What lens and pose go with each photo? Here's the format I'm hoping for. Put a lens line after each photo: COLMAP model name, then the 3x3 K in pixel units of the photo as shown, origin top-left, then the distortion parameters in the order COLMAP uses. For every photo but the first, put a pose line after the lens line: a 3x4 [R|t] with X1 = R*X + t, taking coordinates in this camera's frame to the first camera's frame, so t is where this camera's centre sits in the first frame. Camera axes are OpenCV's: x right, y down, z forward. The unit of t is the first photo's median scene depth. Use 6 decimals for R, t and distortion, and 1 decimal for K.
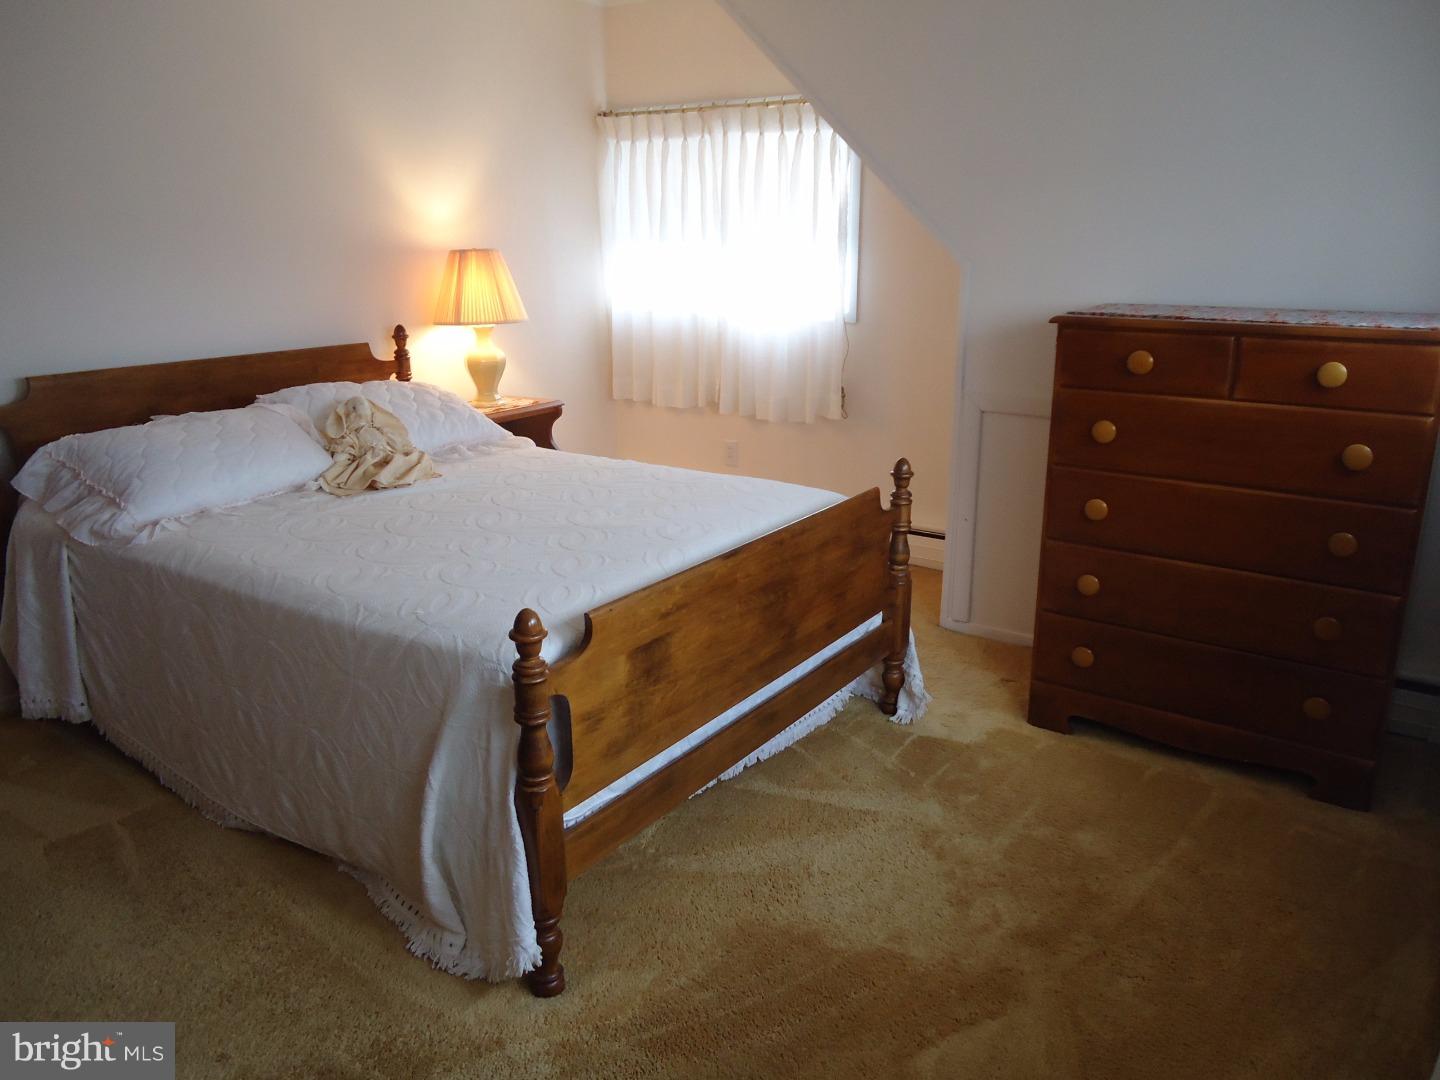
lens RADIAL K [[1043.2, 0, 720.0], [0, 1043.2, 540.0], [0, 0, 1]] dist [-0.001004, -0.000292]
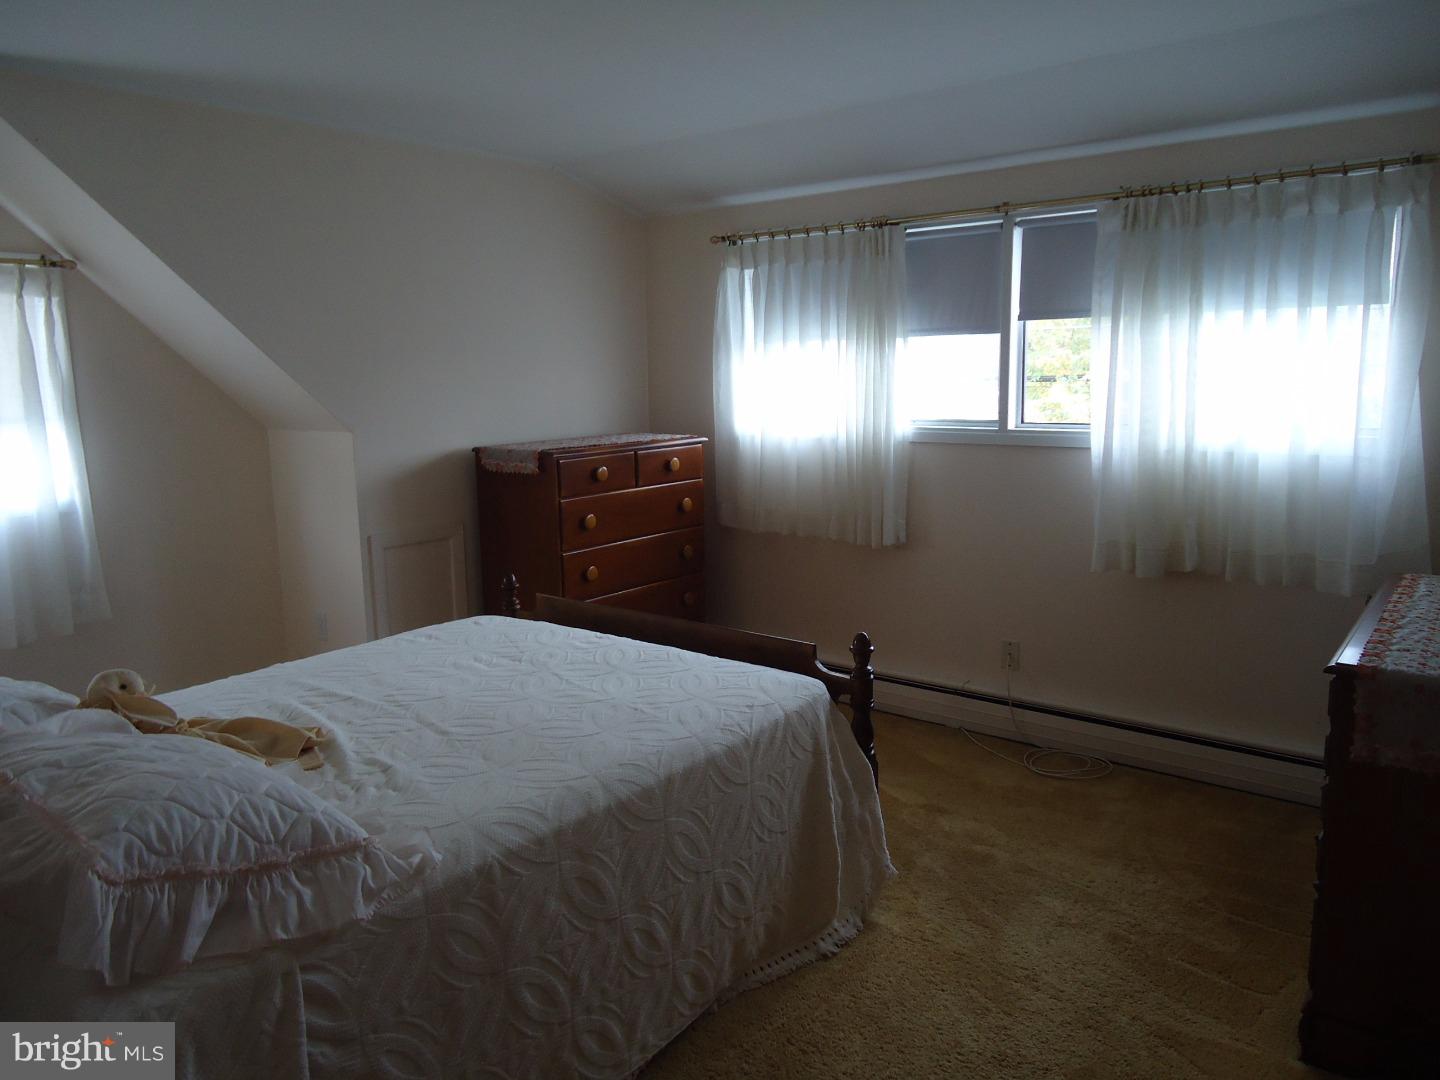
lens RADIAL K [[1043.2, 0, 720.0], [0, 1043.2, 540.0], [0, 0, 1]] dist [-0.001004, -0.000292]
pose [[0.057655, -0.150780, 0.986885, -1.336068], [0.291132, 0.948102, 0.127847, -0.253338], [-0.954944, 0.279943, 0.098559, 0.796488]]
